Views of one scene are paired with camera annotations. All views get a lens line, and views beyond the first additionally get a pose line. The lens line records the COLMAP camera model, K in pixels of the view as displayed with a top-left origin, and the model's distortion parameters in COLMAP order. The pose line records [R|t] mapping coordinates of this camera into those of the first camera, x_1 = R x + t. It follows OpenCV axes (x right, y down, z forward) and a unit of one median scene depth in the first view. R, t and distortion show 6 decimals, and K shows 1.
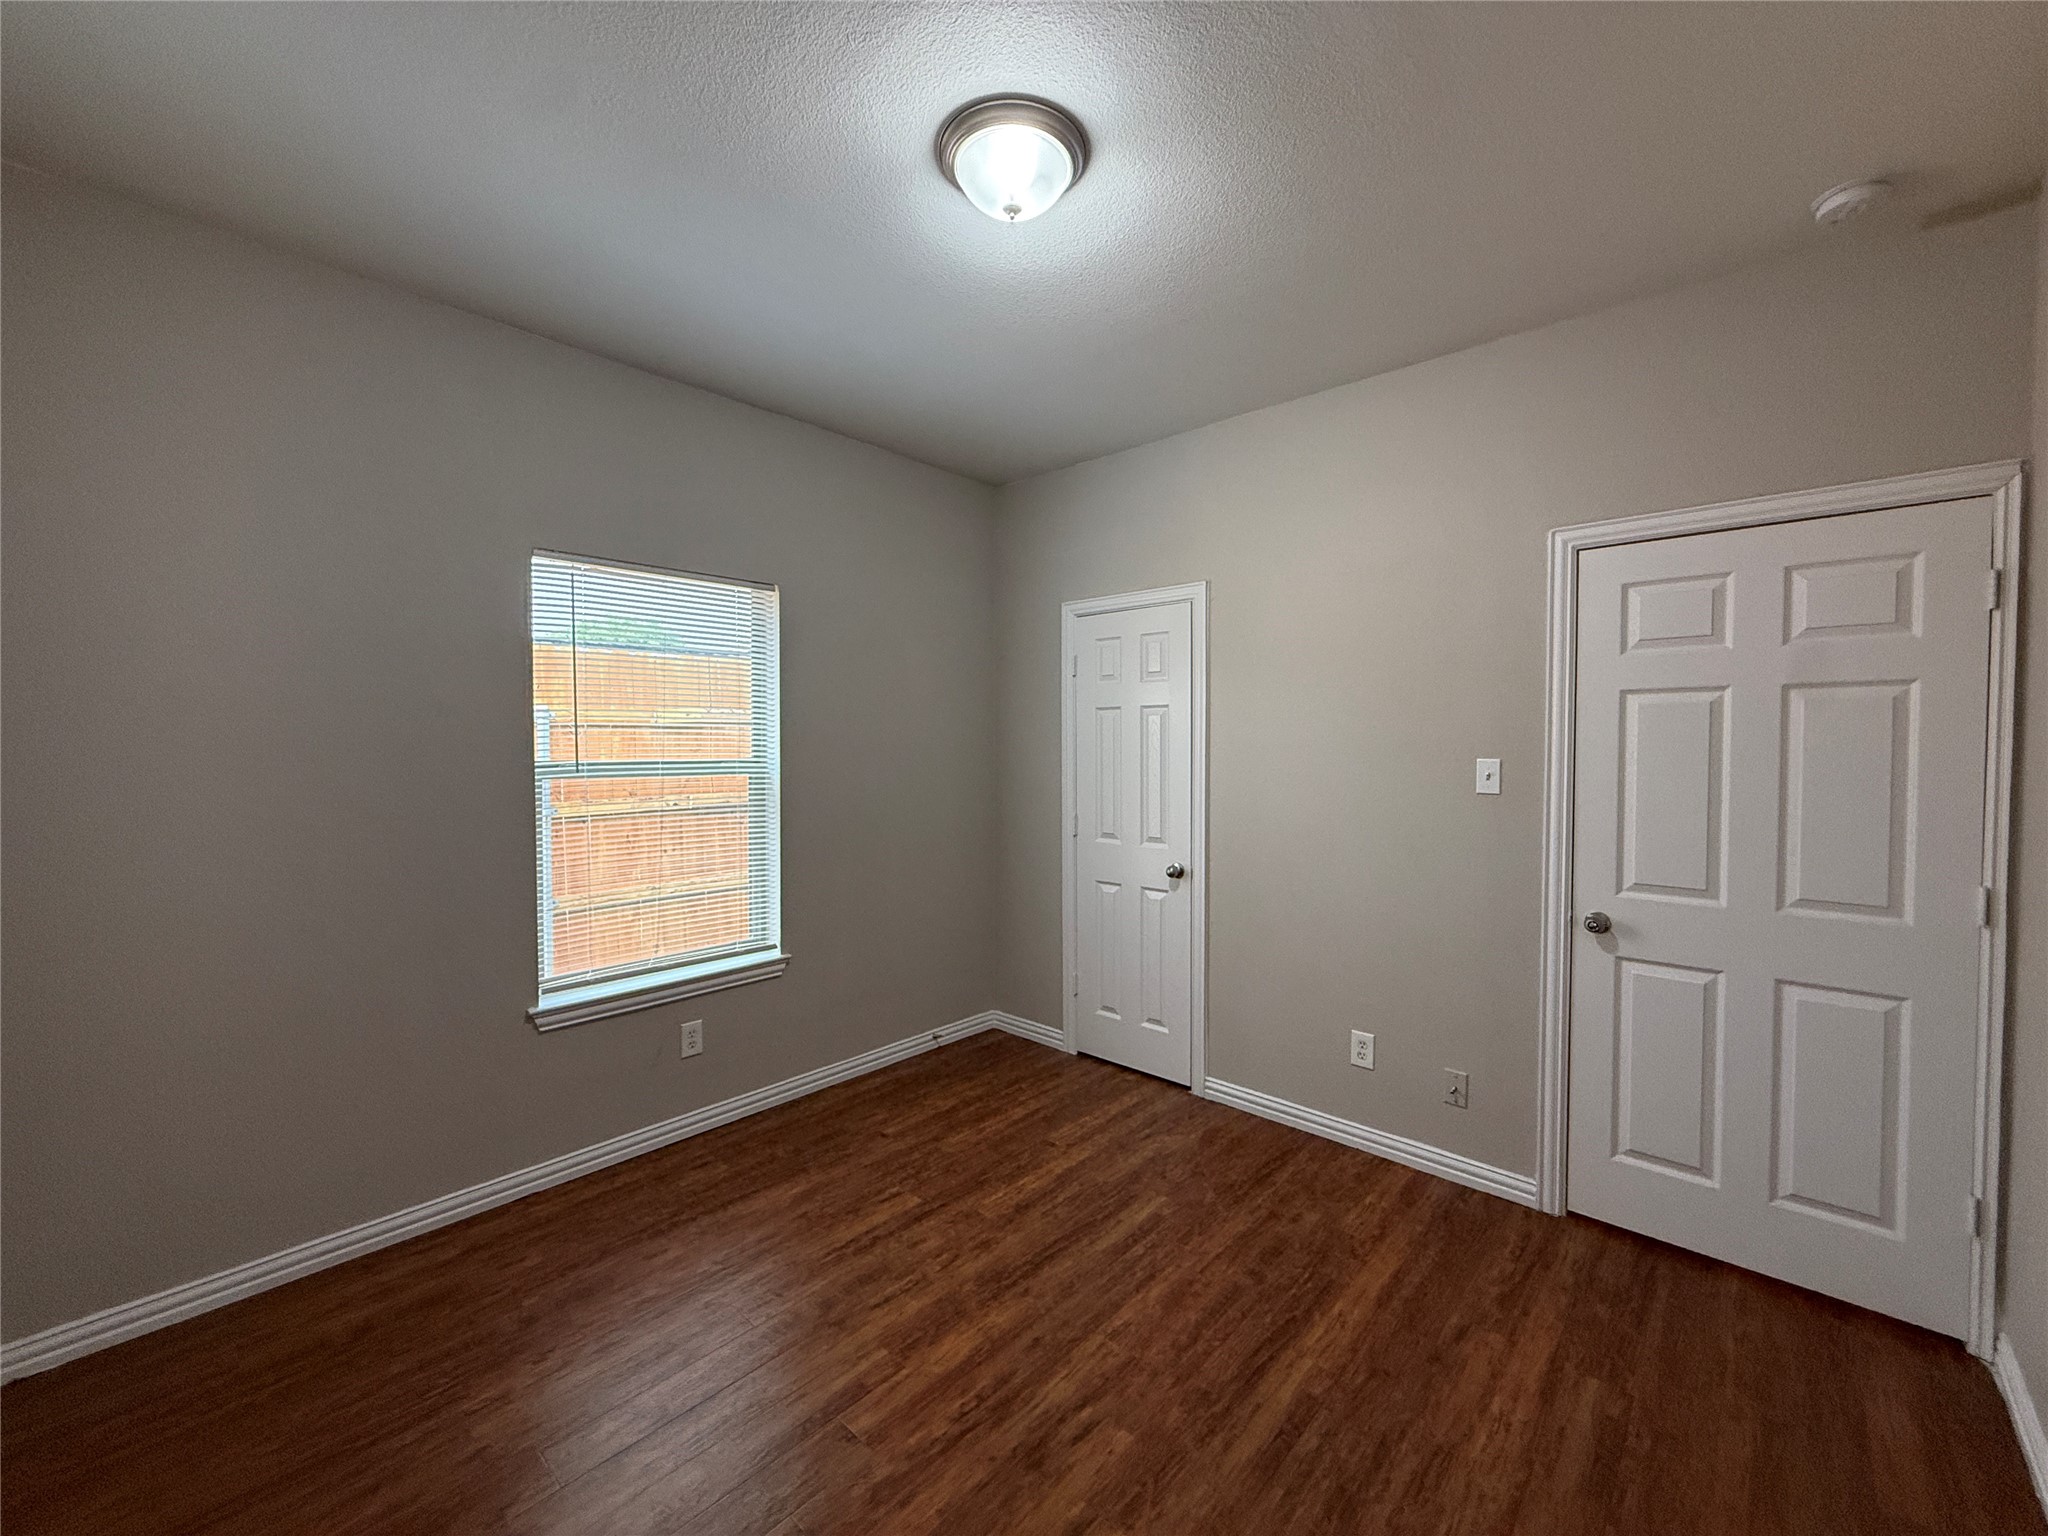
lens RADIAL K [[817.8, 0, 1005.7], [0, 817.8, 767.9], [0, 0, 1]] dist [-0.000785, 0.000535]
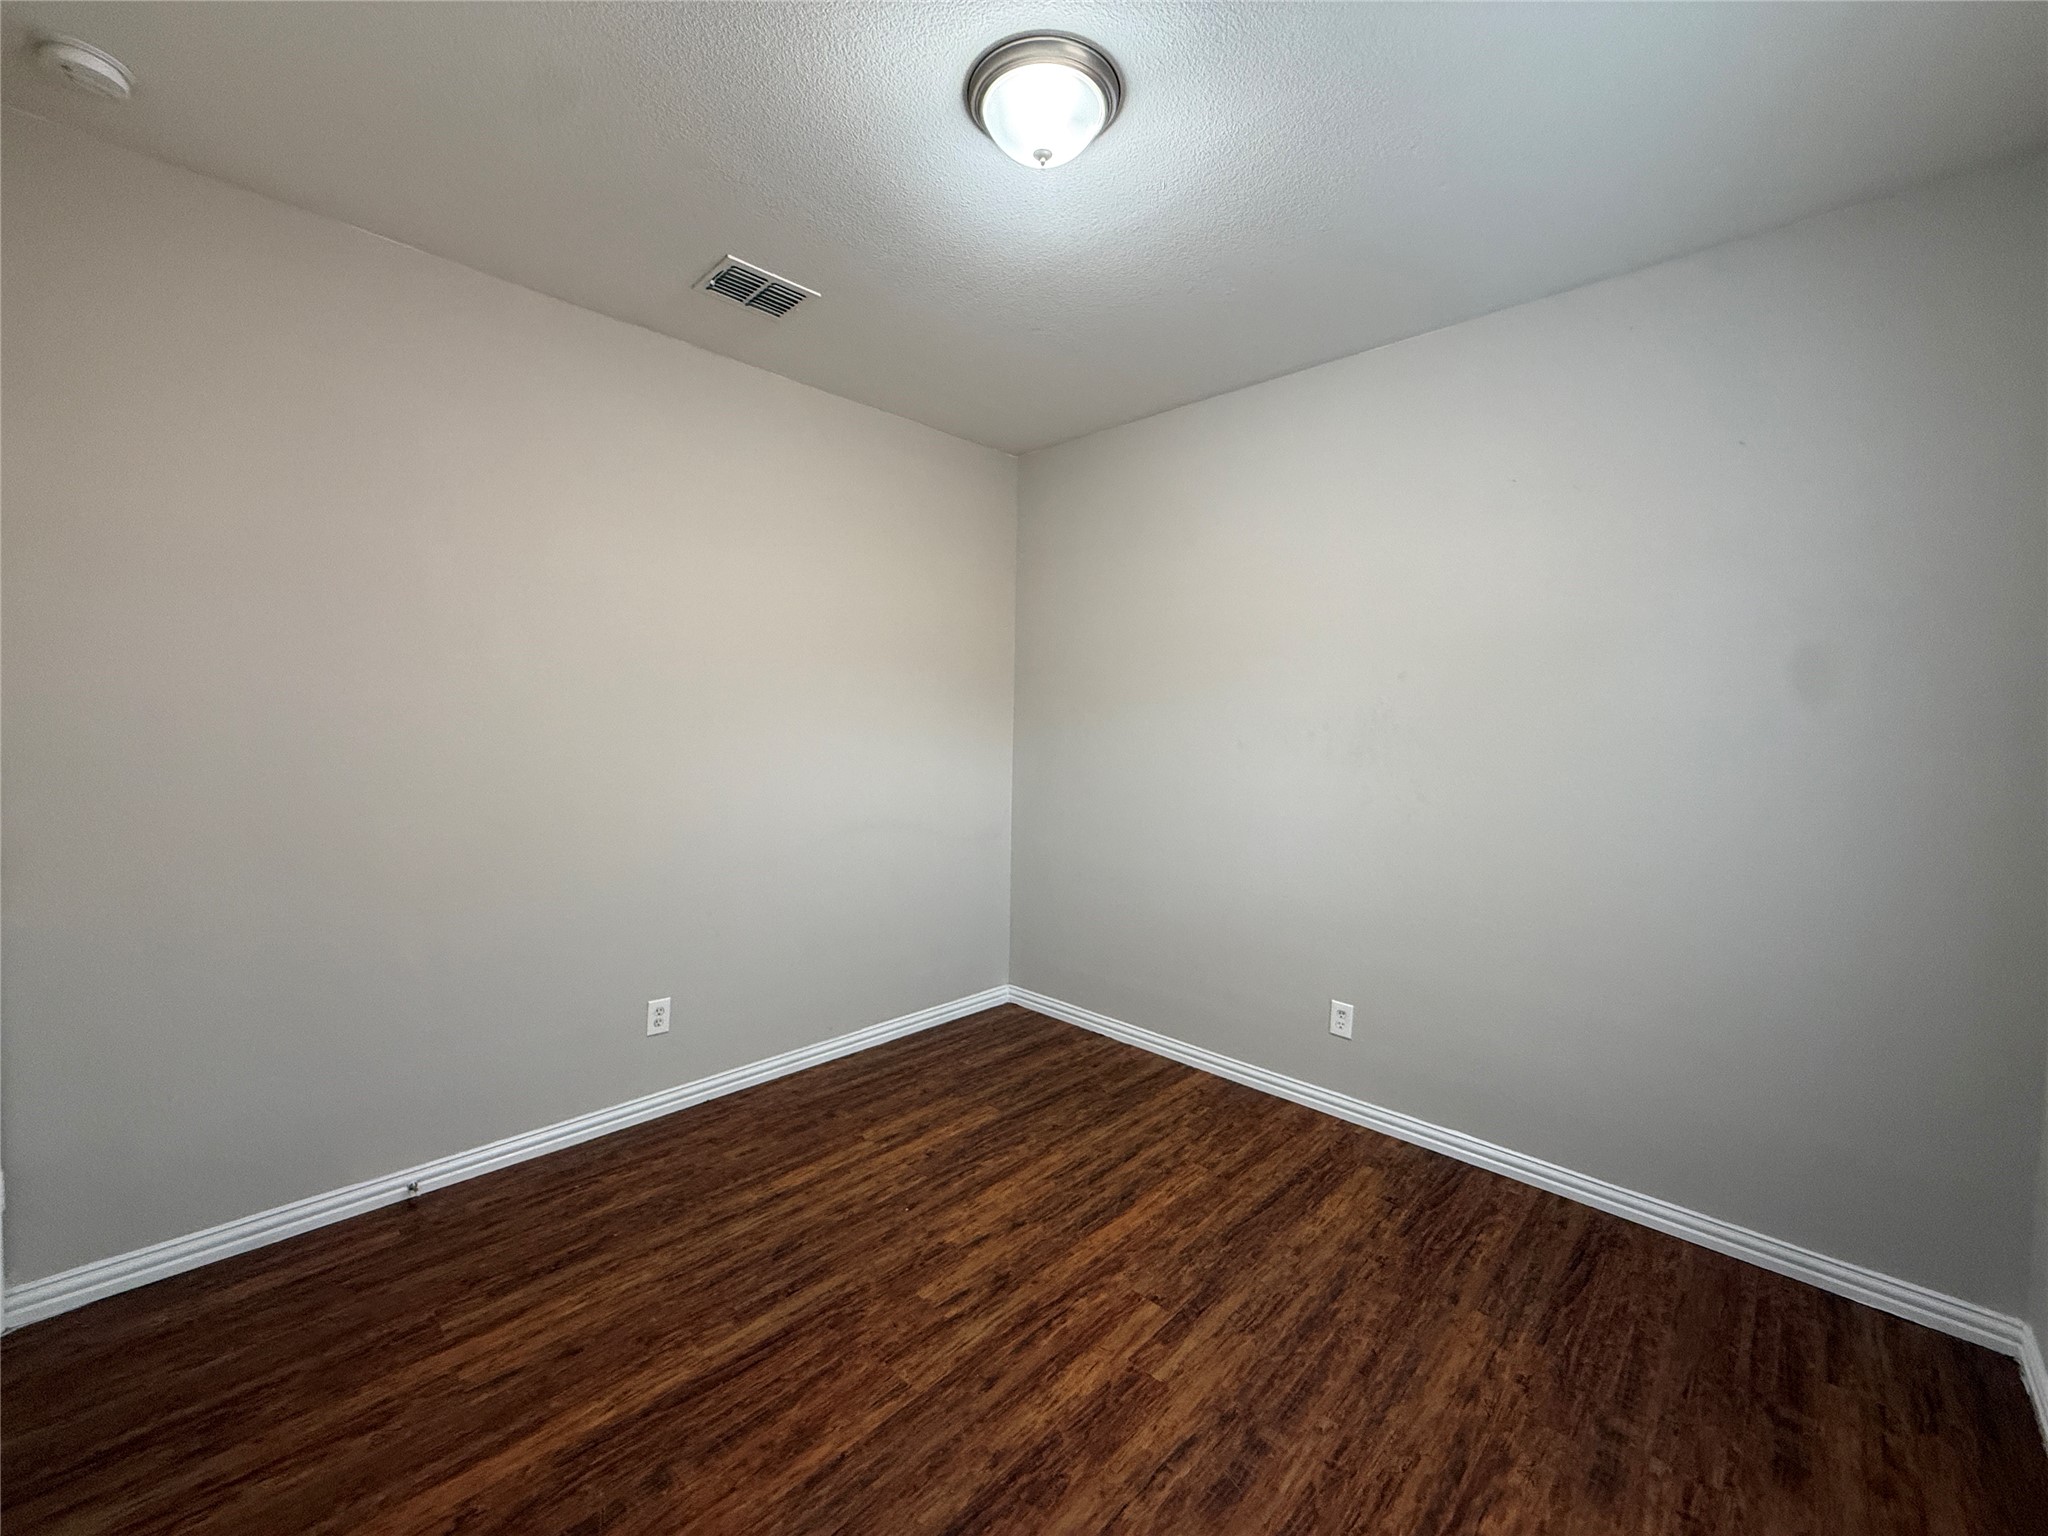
lens RADIAL K [[817.8, 0, 1004.8], [0, 817.8, 767.6], [0, 0, 1]] dist [-0.000785, 0.000535]
pose [[-0.999465, -0.022272, 0.023933, 0.014096], [-0.020020, 0.995692, 0.090538, -0.042998], [-0.025847, 0.090010, -0.995605, 1.713569]]
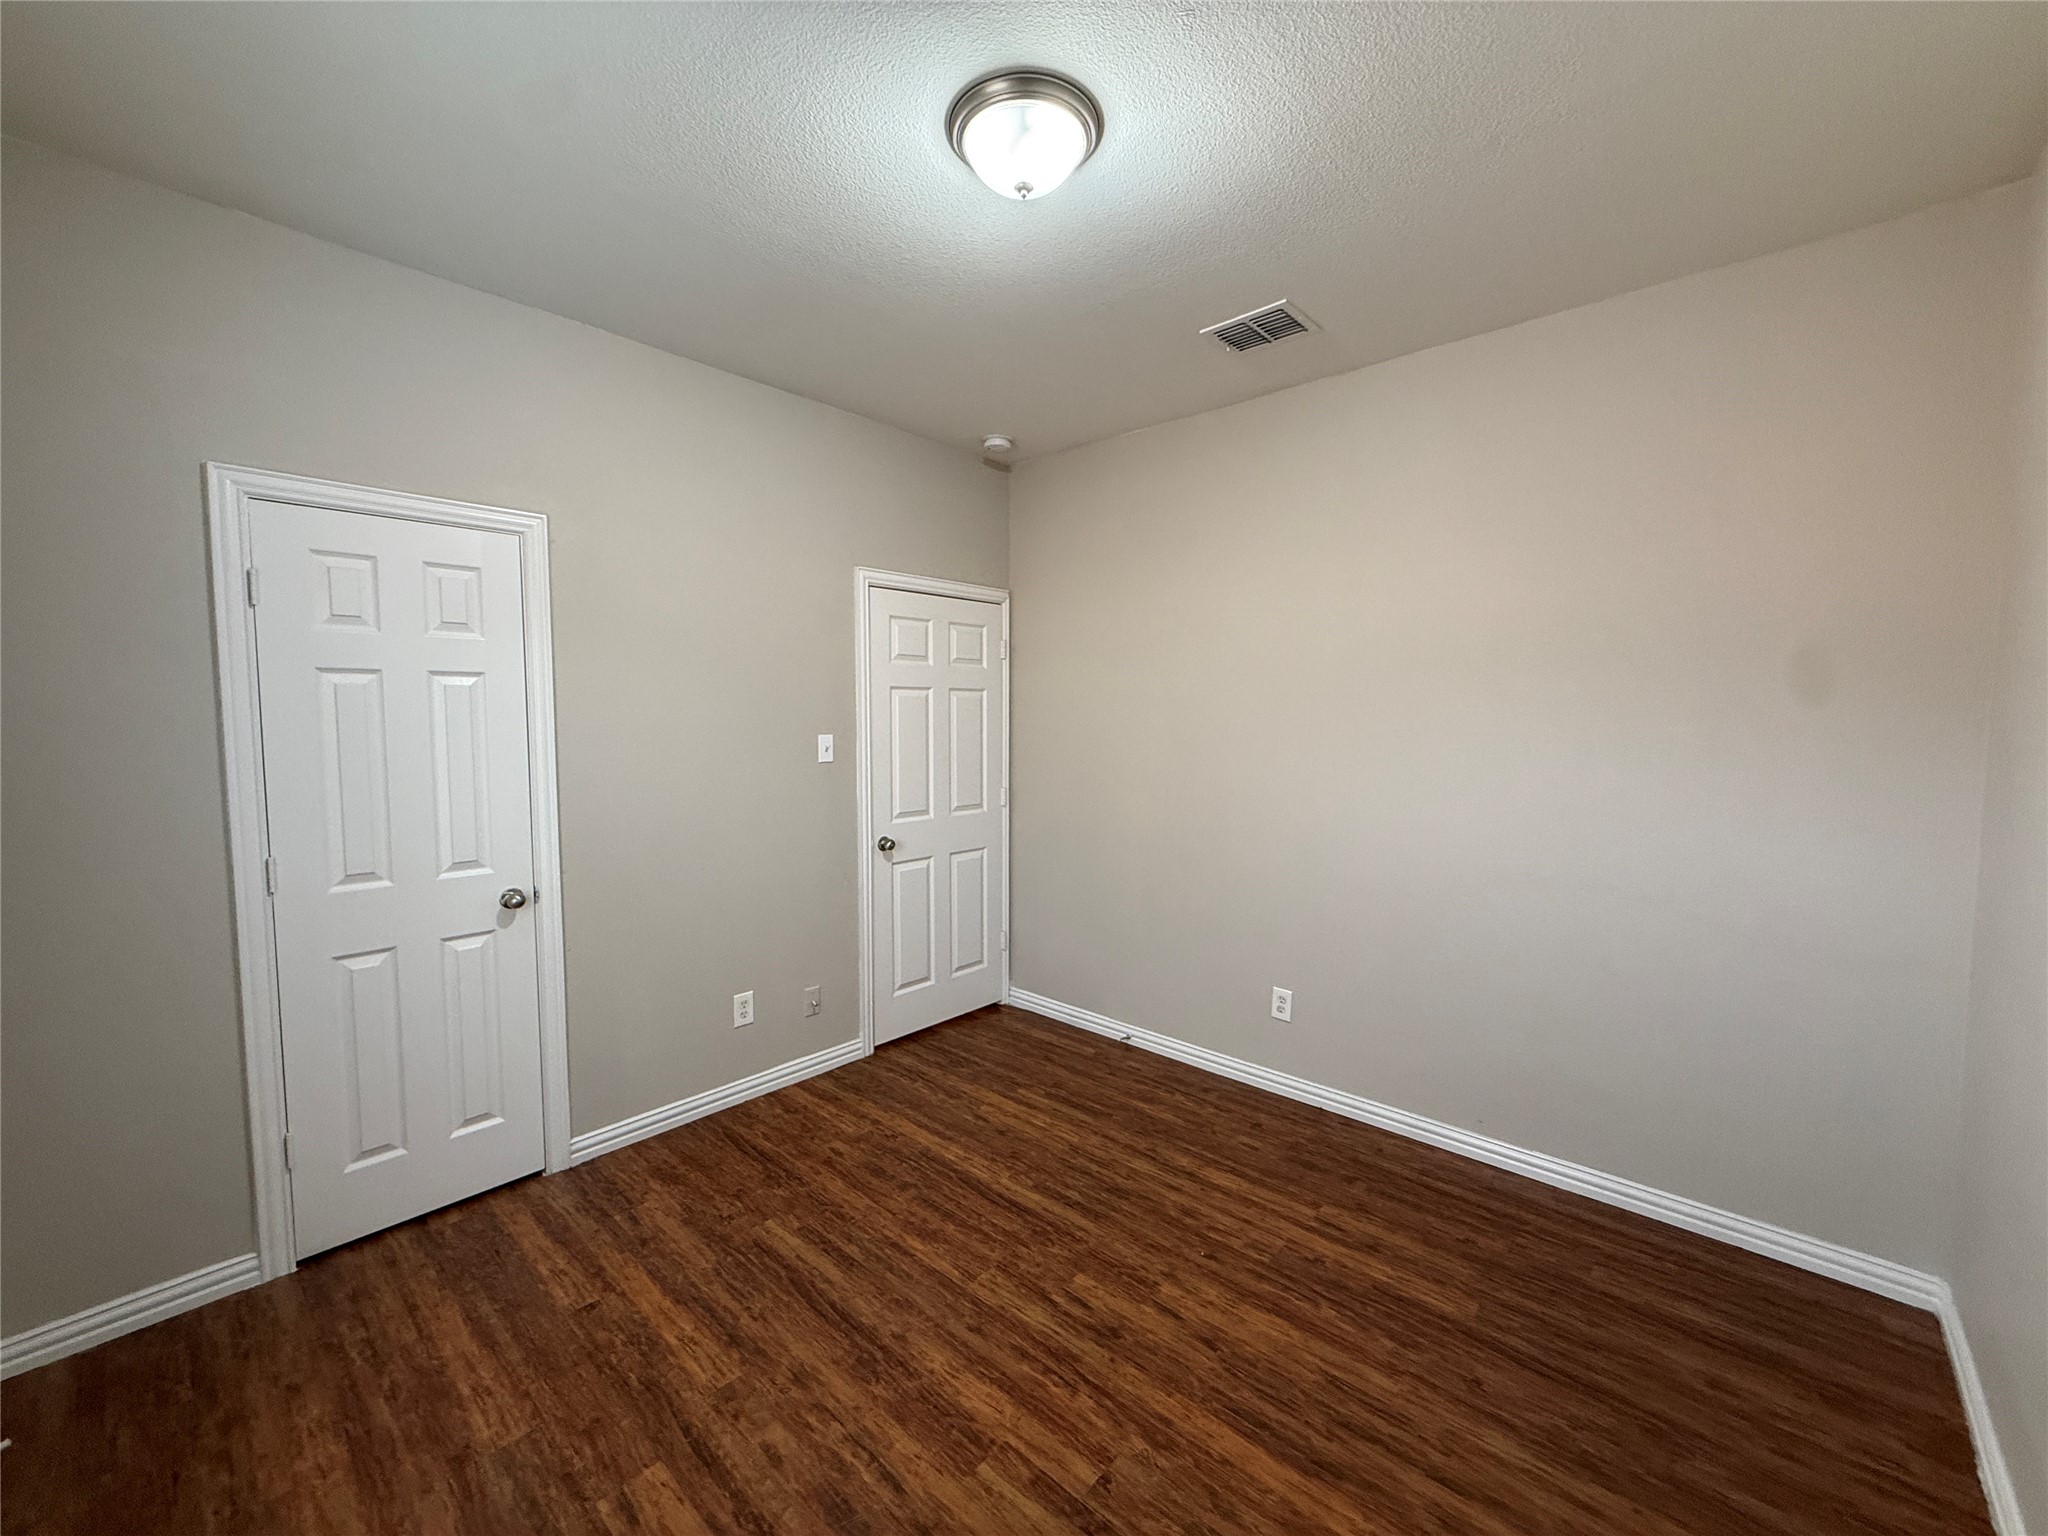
lens RADIAL K [[817.8, 0, 1040.1], [0, 817.8, 765.4], [0, 0, 1]] dist [-0.000785, 0.000535]
pose [[-0.025045, -0.064487, 0.997604, -0.862072], [0.029141, 0.997446, 0.065208, -0.046106], [-0.999261, 0.030704, -0.023102, 0.865864]]
